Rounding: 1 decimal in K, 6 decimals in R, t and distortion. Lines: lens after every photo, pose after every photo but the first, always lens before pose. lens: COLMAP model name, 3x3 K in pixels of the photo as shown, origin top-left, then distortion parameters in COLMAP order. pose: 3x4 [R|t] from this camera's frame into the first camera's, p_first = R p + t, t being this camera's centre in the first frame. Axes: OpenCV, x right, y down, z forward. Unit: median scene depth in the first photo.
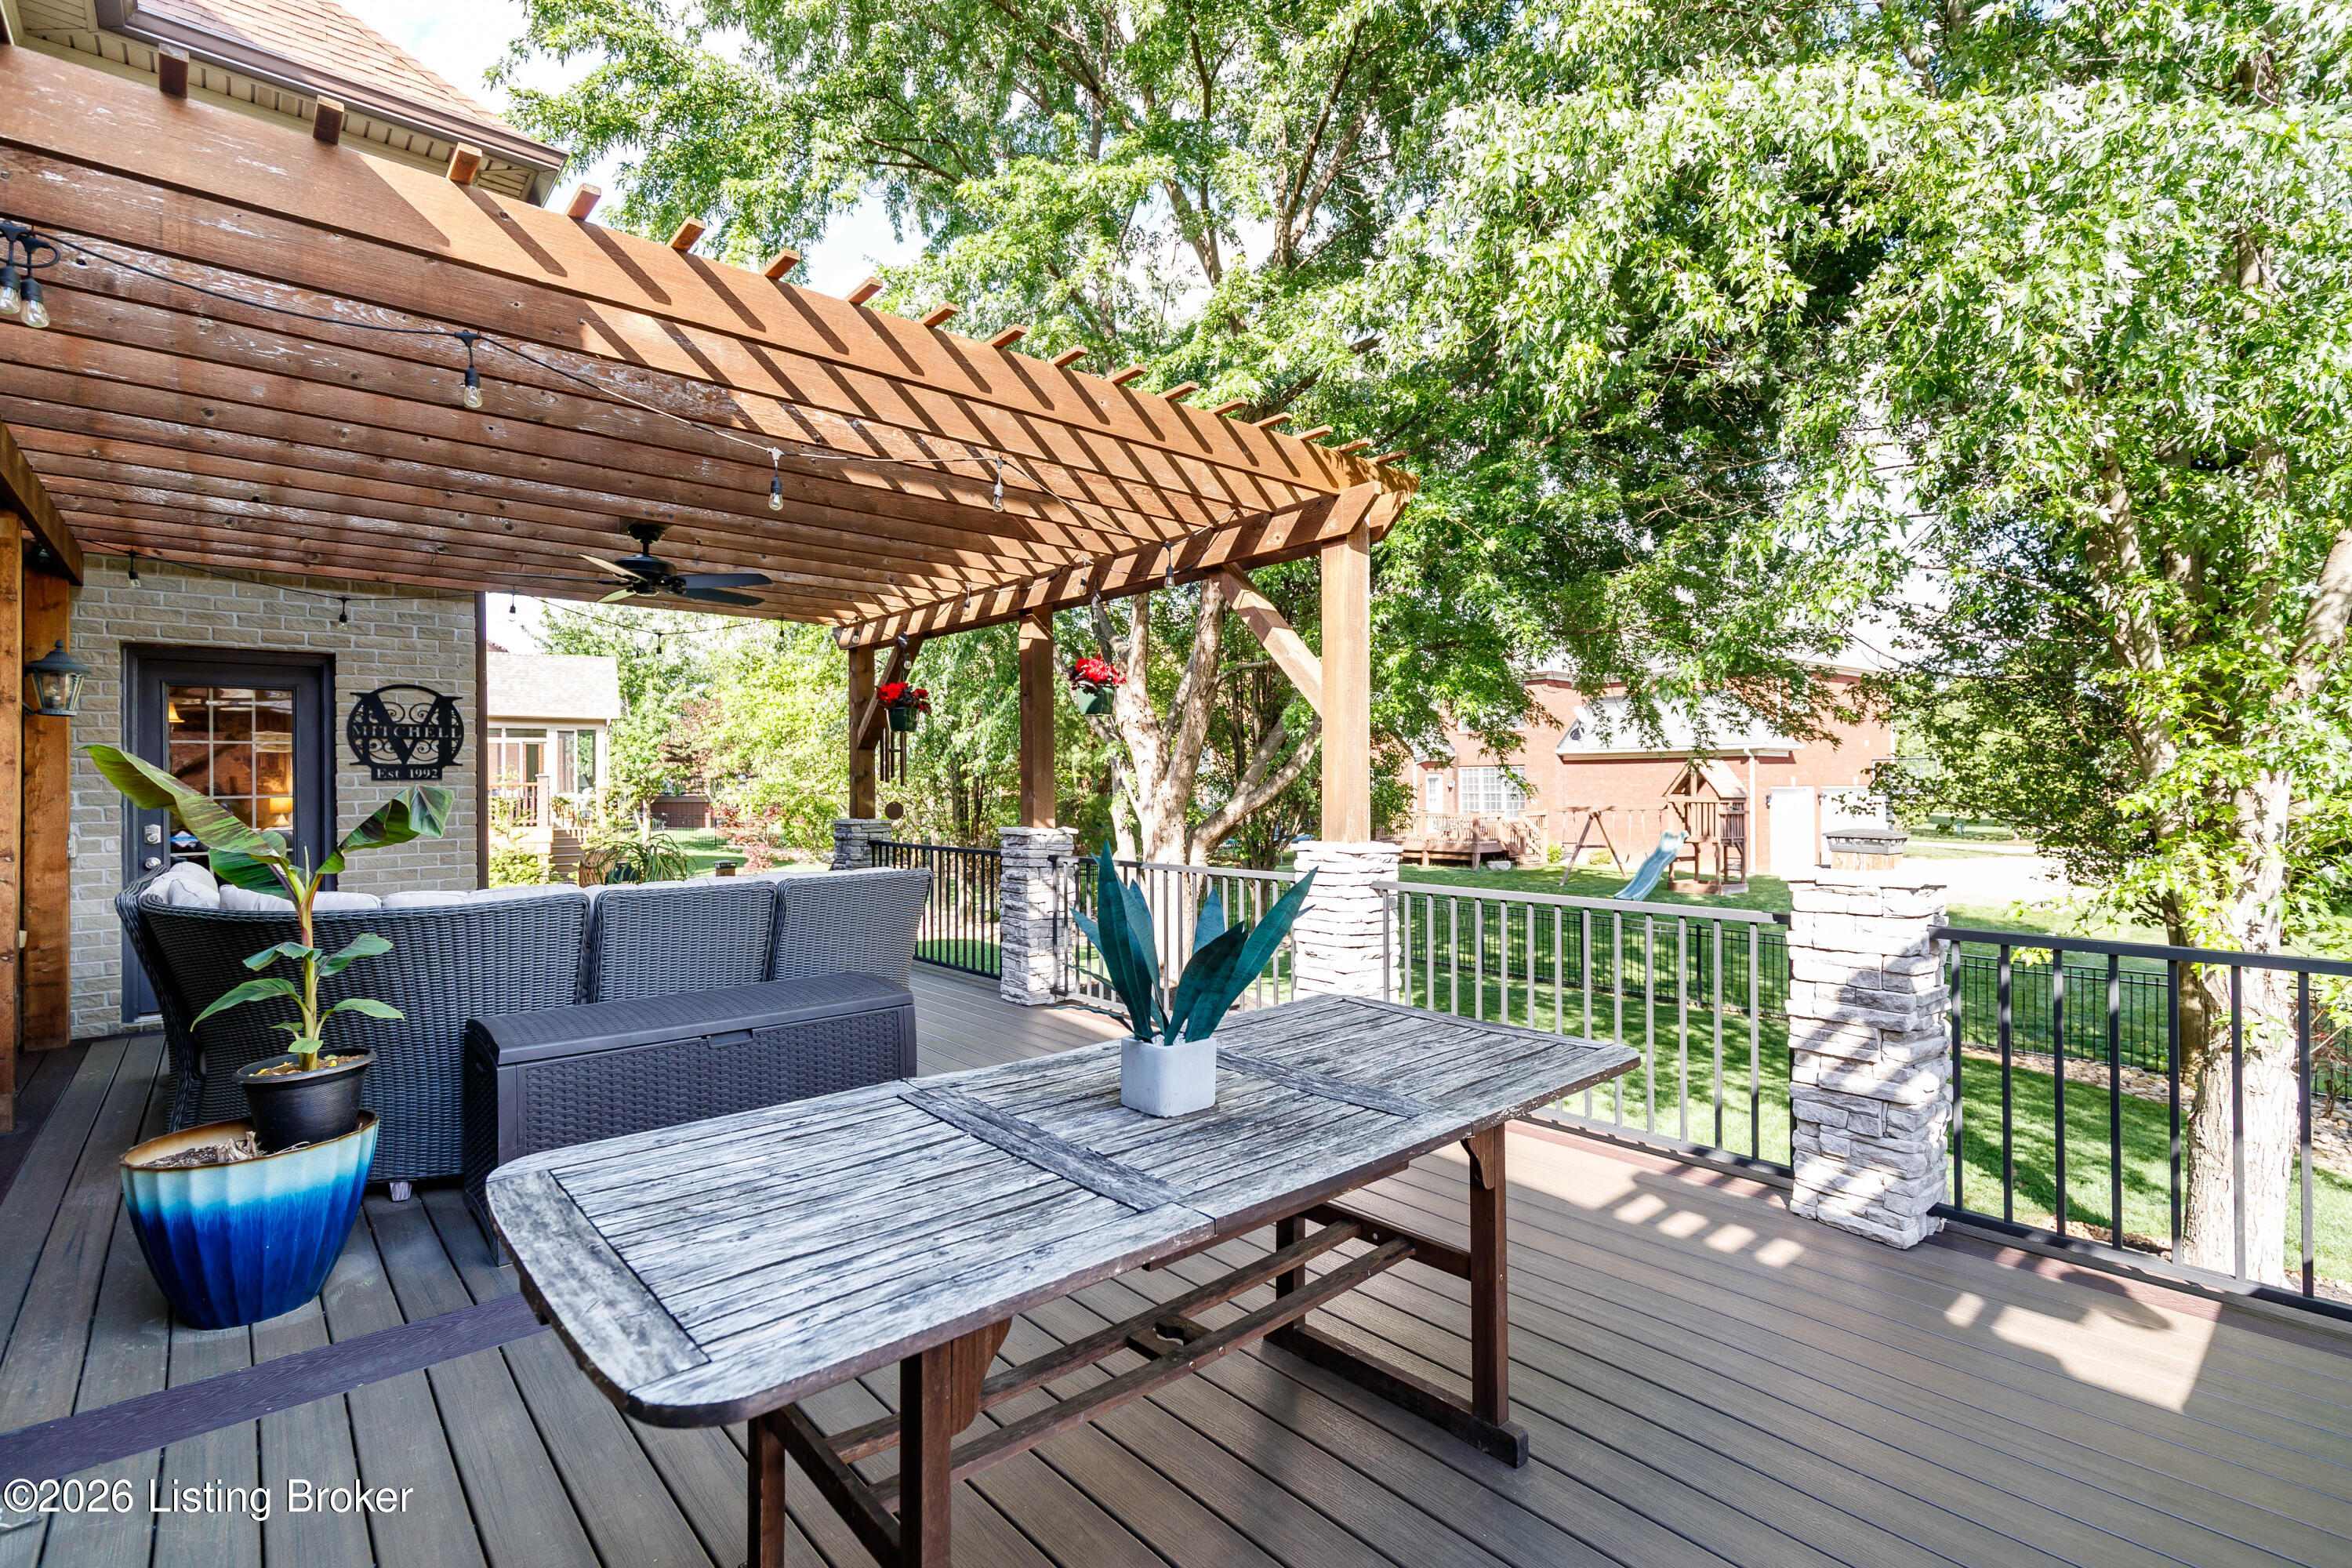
lens RADIAL K [[1082.4, 0, 1187.1], [0, 1082.4, 773.8], [0, 0, 1]] dist [0.004909, 0.000525]
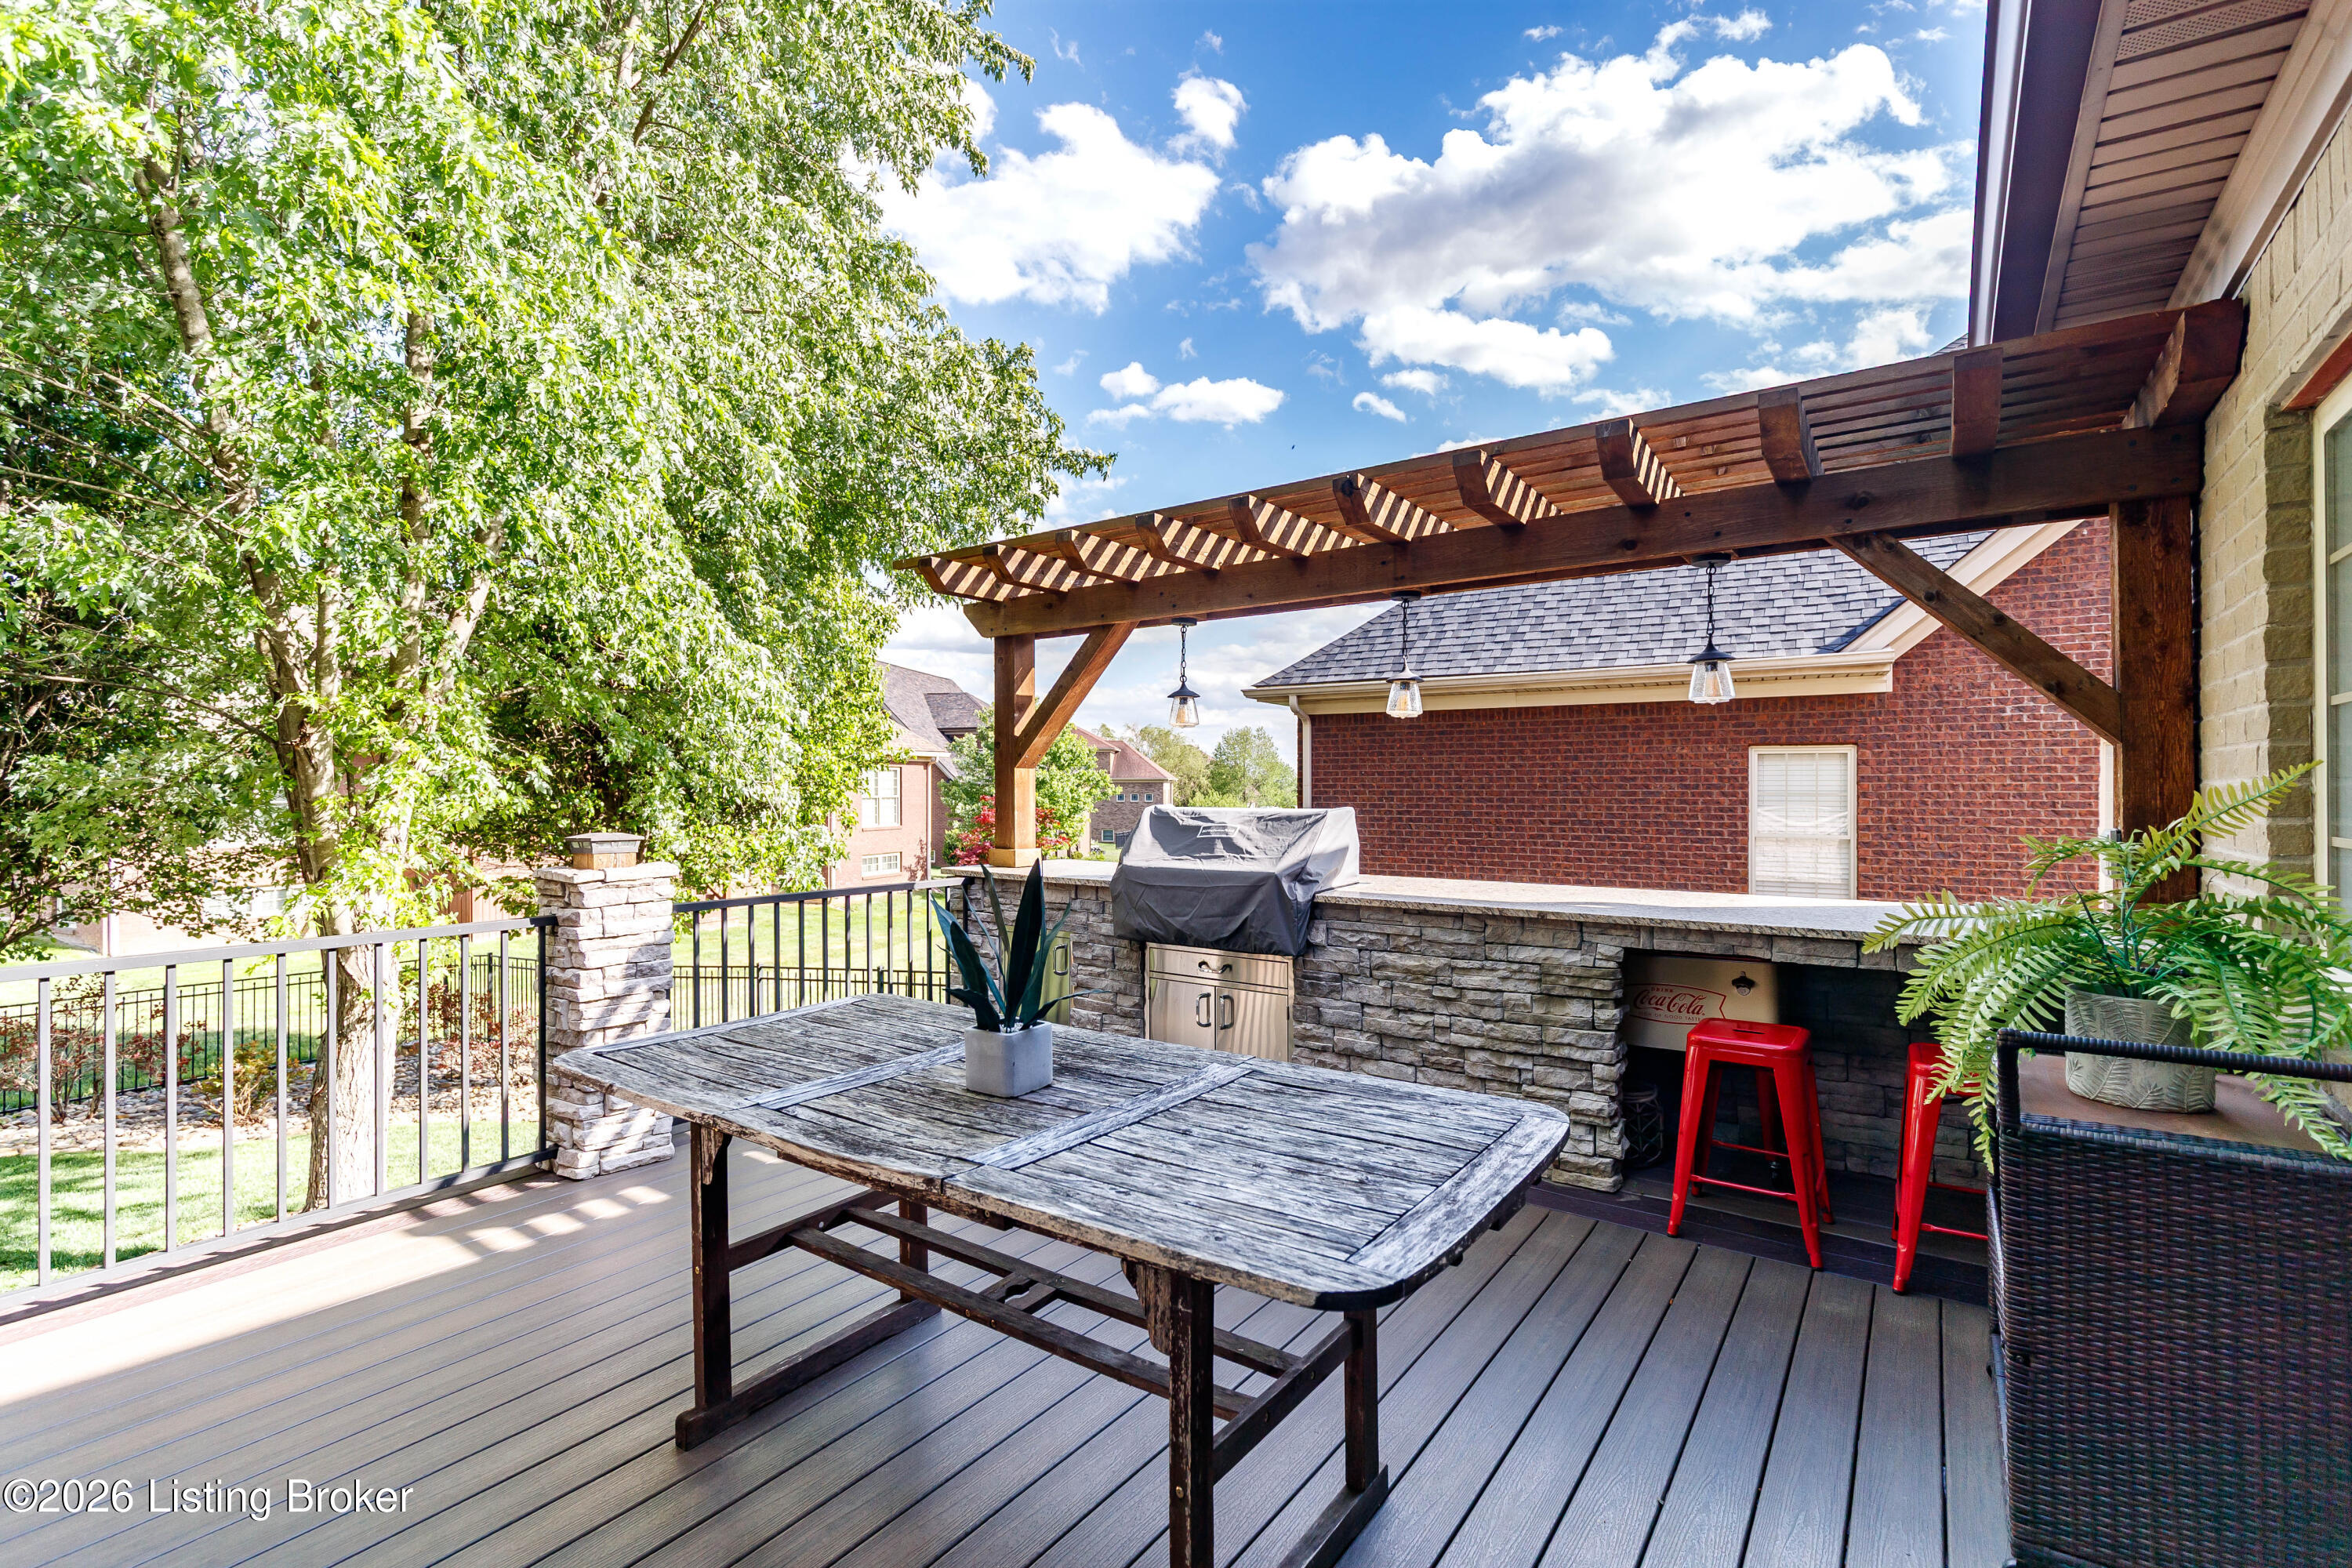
lens RADIAL K [[1082.4, 0, 1186.4], [0, 1082.4, 788.0], [0, 0, 1]] dist [0.004909, 0.000525]
pose [[-0.234763, 0.003335, 0.972047, -0.696924], [-0.000644, 0.999993, -0.003586, 0.004323], [-0.972053, -0.001467, -0.234759, 0.670414]]
